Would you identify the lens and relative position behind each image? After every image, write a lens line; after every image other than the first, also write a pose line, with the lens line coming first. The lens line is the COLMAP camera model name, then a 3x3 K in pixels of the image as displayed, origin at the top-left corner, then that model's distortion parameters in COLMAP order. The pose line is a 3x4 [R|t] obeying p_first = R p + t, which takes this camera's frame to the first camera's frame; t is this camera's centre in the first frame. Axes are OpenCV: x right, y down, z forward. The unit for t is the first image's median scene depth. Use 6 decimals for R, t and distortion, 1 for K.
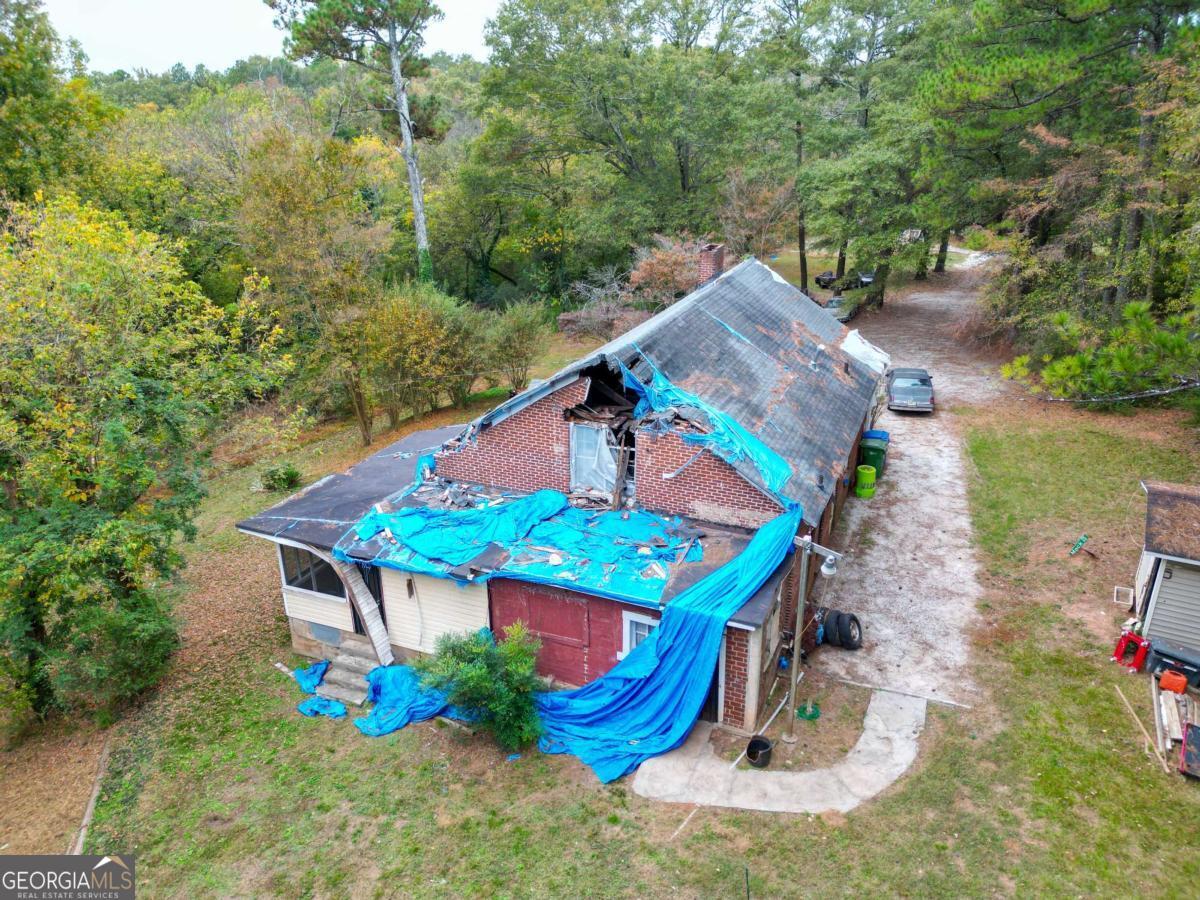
lens RADIAL K [[837.1, 0, 600.1], [0, 837.1, 452.1], [0, 0, 1]] dist [0.070645, -0.064084]
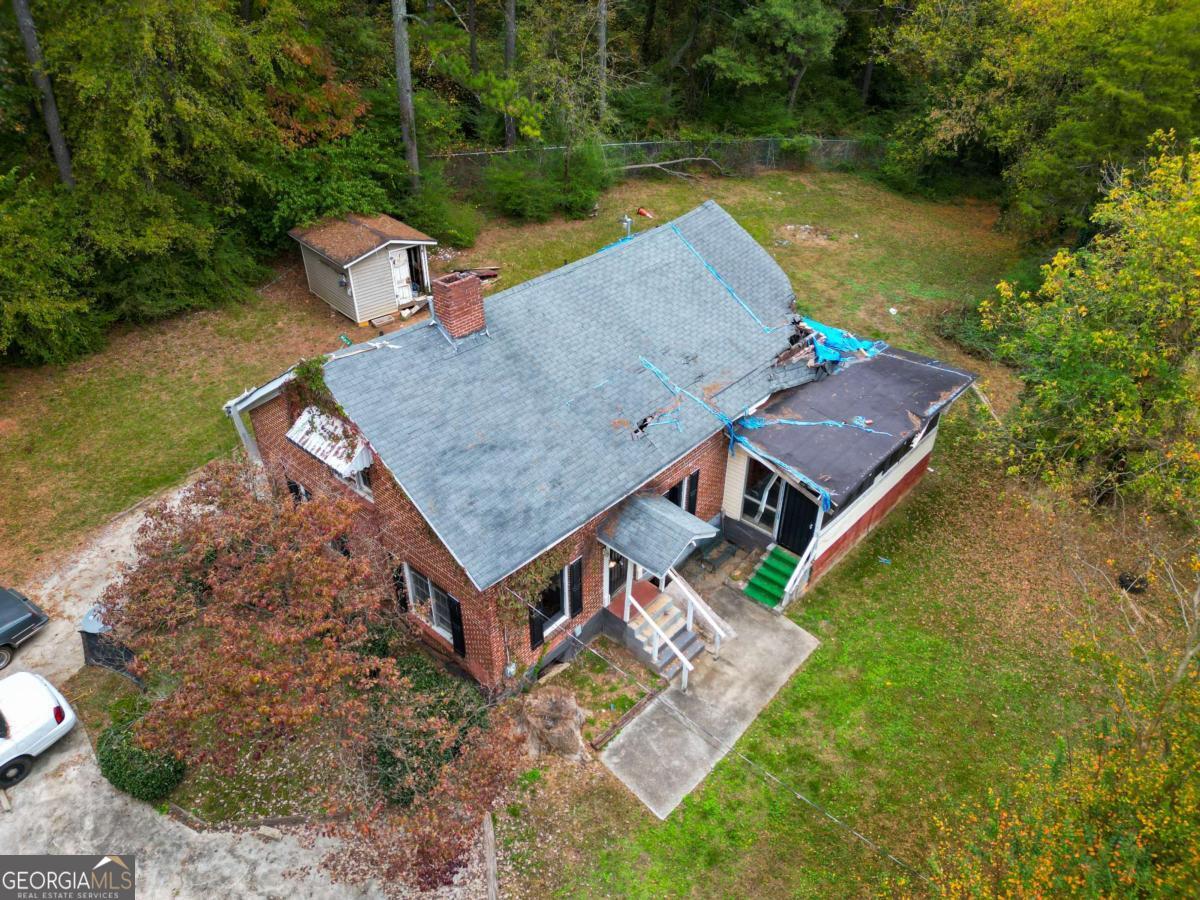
lens RADIAL K [[837.1, 0, 602.2], [0, 837.1, 456.3], [0, 0, 1]] dist [0.070645, -0.064084]
pose [[-0.948742, -0.175298, 0.262980, -0.269133], [0.122173, 0.563984, 0.816698, -1.014871], [-0.291482, 0.806965, -0.513659, 2.050095]]
